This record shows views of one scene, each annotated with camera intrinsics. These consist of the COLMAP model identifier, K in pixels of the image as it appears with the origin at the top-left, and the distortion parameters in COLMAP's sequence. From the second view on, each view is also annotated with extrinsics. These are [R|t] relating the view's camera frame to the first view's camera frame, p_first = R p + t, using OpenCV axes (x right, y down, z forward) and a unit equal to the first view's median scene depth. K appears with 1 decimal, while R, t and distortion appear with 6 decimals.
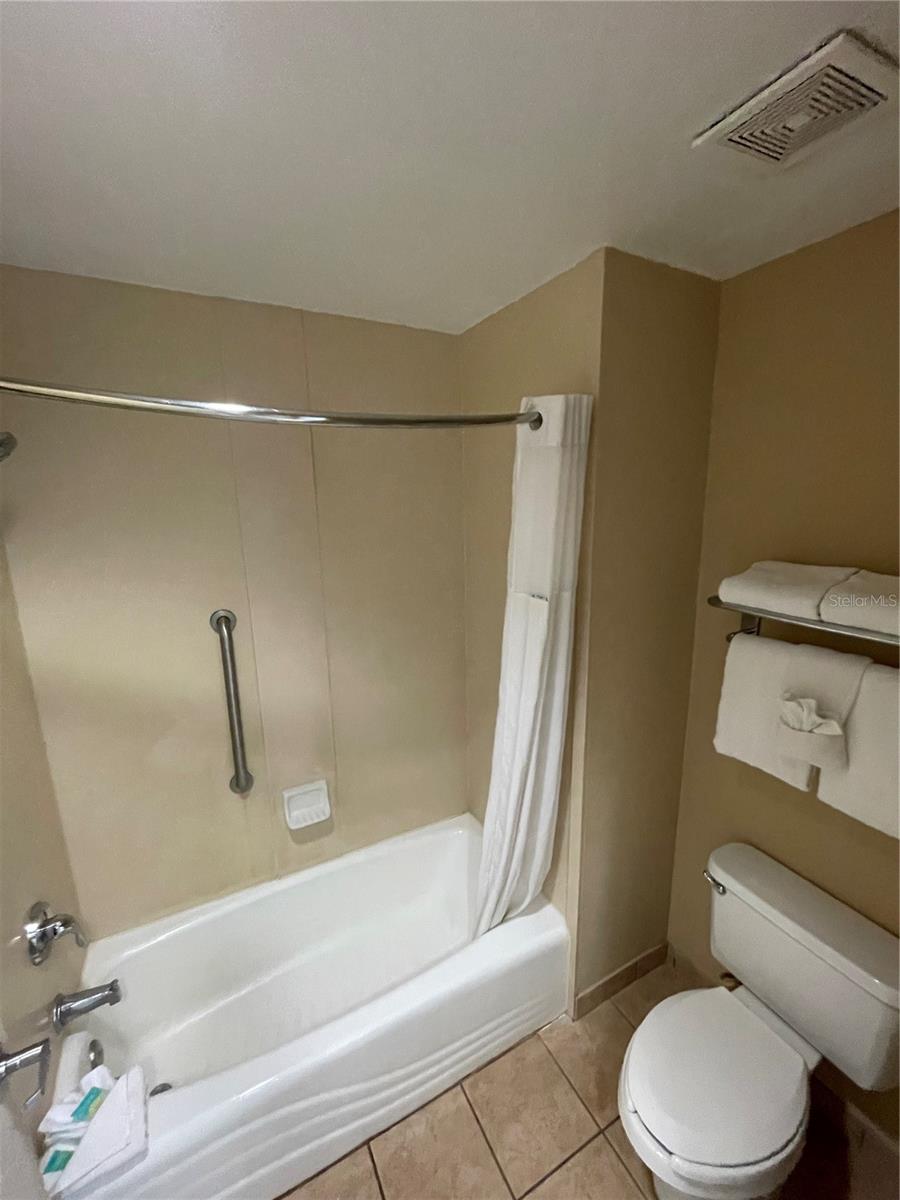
lens RADIAL K [[483.0, 0, 447.7], [0, 483.0, 597.6], [0, 0, 1]] dist [-0.002504, -0.000566]
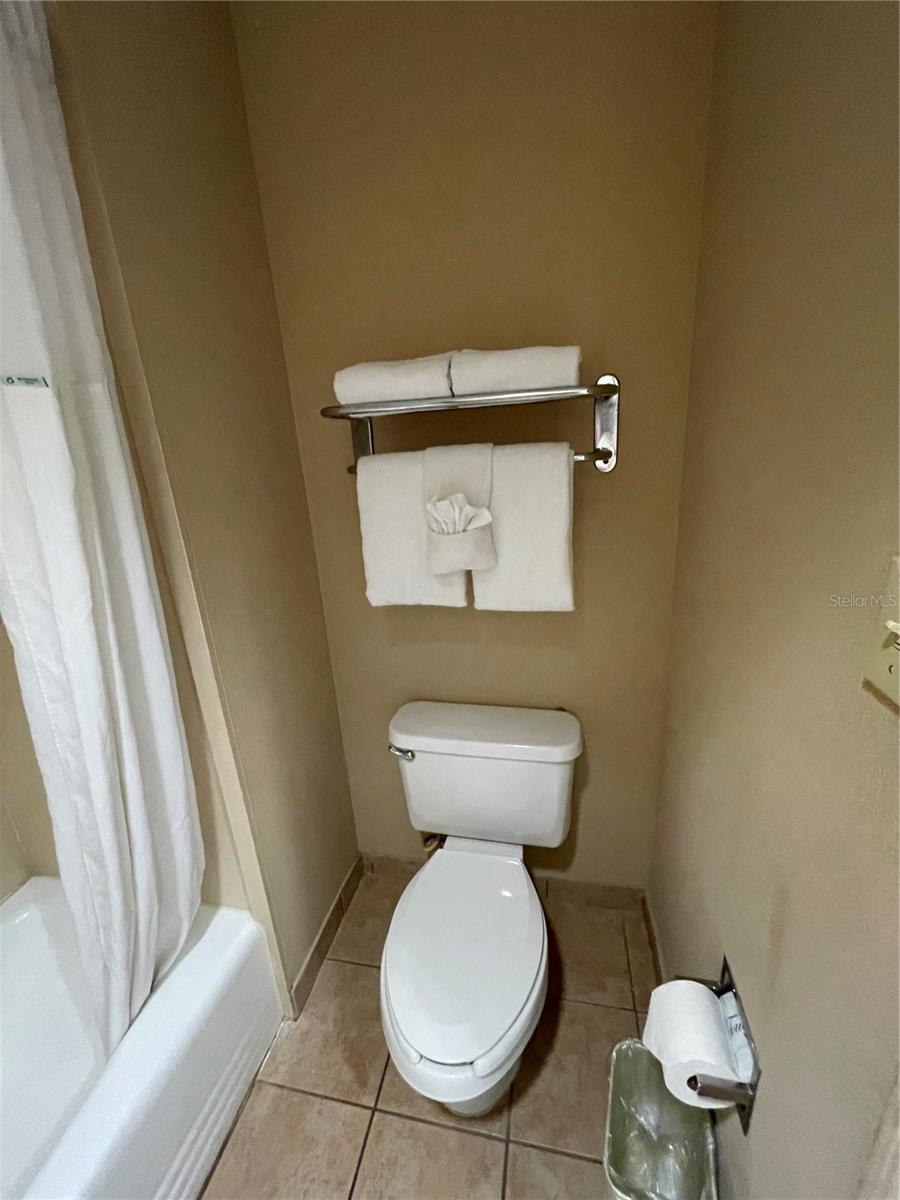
lens RADIAL K [[459.6, 0, 456.3], [0, 459.6, 602.6], [0, 0, 1]] dist [-0.012410, -0.000191]
pose [[0.621257, -0.251459, 0.742165, 0.061005], [0.198105, 0.966748, 0.161721, 0.208863], [-0.758152, 0.046556, 0.650413, 0.365075]]
